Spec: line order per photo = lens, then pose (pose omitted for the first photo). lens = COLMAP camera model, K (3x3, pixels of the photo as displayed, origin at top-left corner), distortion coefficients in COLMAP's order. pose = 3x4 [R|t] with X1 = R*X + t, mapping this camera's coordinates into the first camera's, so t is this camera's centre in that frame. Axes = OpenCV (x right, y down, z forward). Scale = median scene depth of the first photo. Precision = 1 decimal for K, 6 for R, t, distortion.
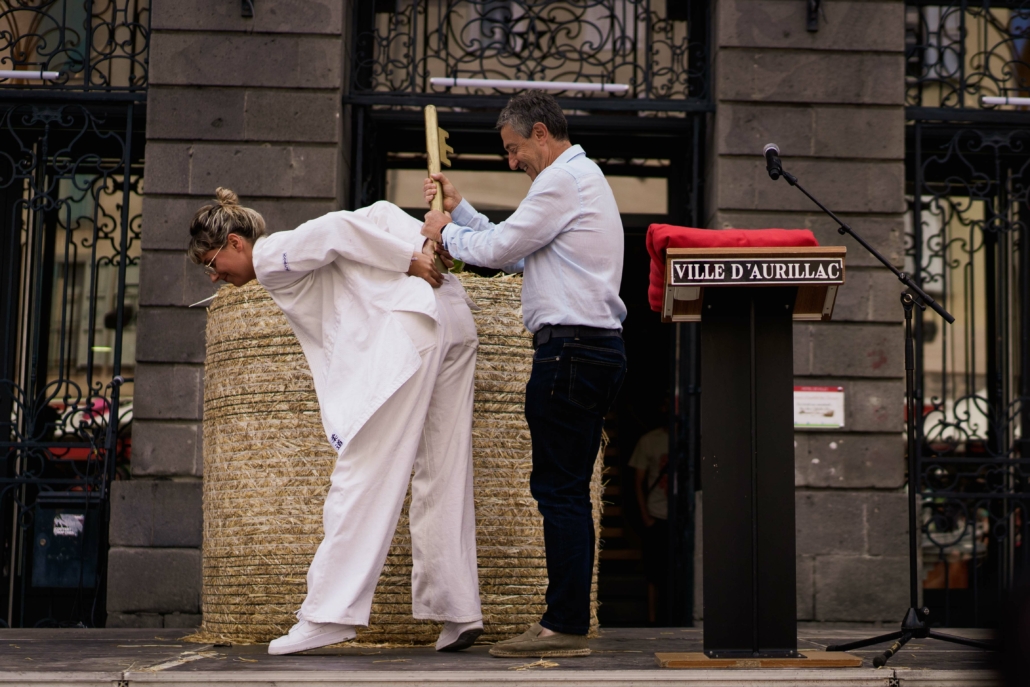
lens RADIAL K [[1603.8, 0, 516.3], [0, 1603.8, 341.9], [0, 0, 1]] dist [-0.015039, 0.000000]
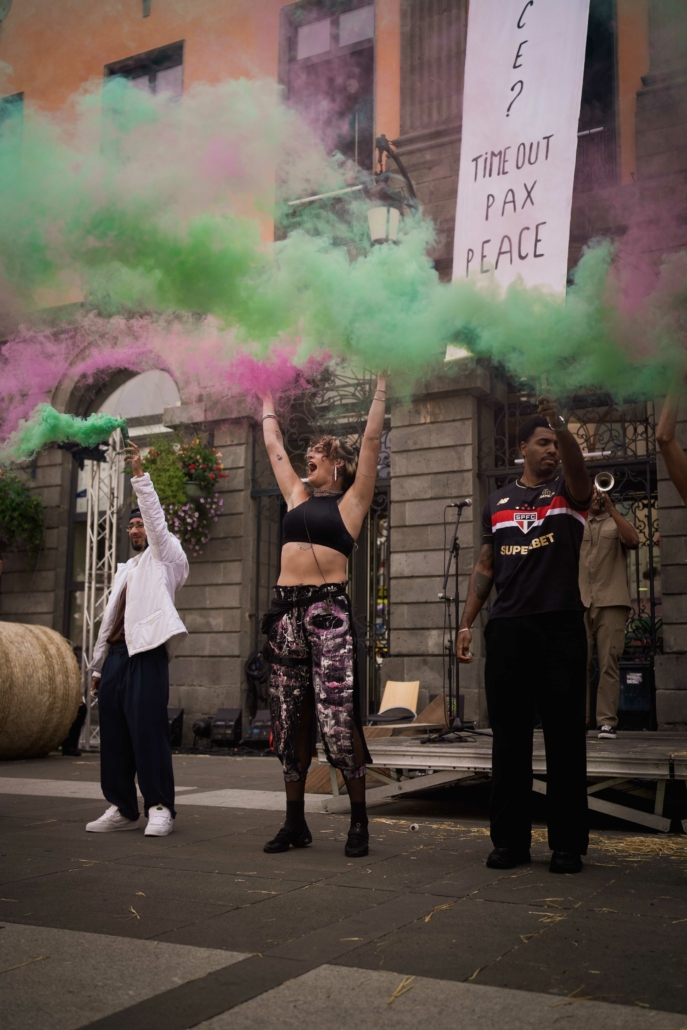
lens RADIAL K [[1085.5, 0, 342.7], [0, 1085.5, 513.8], [0, 0, 1]] dist [-0.012557, 0.000000]
pose [[0.853589, -0.086069, -0.513787, 0.118027], [0.069248, 0.996251, -0.051846, -0.043850], [0.516323, 0.008676, 0.856350, -0.332702]]
